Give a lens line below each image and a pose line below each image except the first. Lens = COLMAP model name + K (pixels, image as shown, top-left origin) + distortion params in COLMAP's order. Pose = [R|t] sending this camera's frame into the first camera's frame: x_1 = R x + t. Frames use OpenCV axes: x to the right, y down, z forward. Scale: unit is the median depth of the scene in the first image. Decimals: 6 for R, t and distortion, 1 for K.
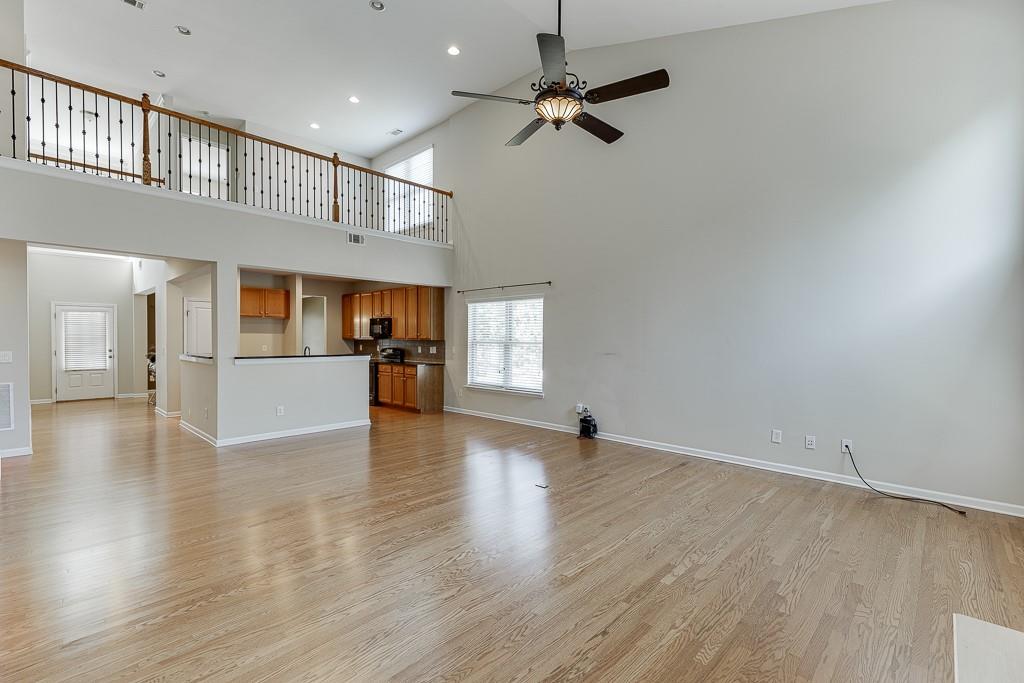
lens RADIAL K [[456.8, 0, 517.8], [0, 456.8, 341.5], [0, 0, 1]] dist [0.001940, 0.000128]
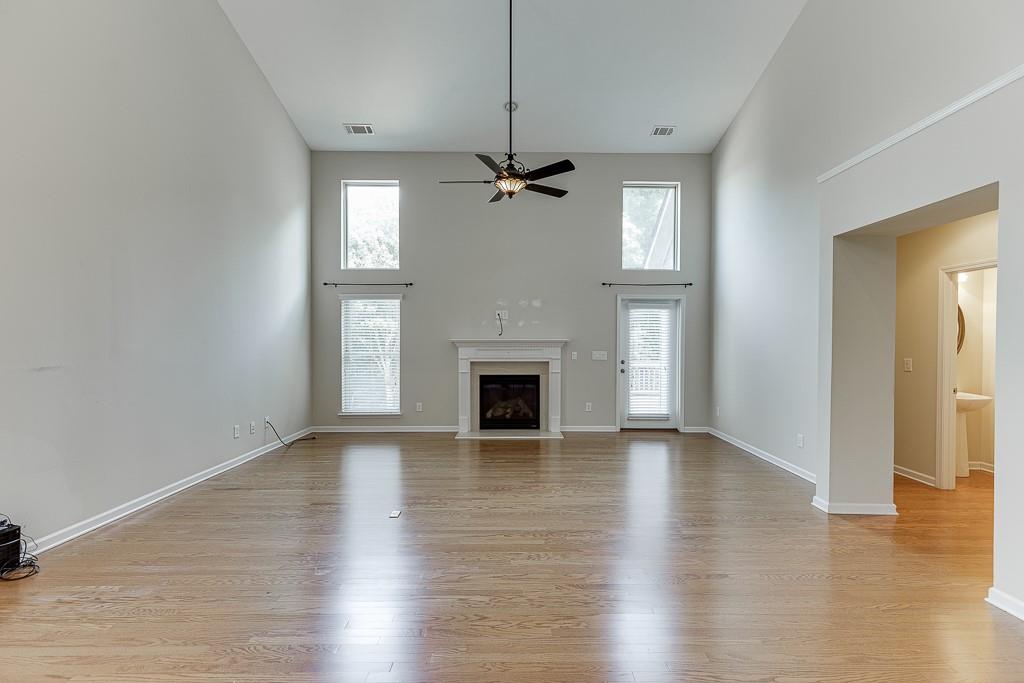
lens RADIAL K [[456.8, 0, 517.0], [0, 456.8, 340.0], [0, 0, 1]] dist [0.001940, 0.000128]
pose [[-0.683277, -0.009531, 0.730097, -0.777403], [0.001816, 0.999890, 0.014753, -0.019353], [-0.730157, 0.011407, -0.683184, 1.537401]]
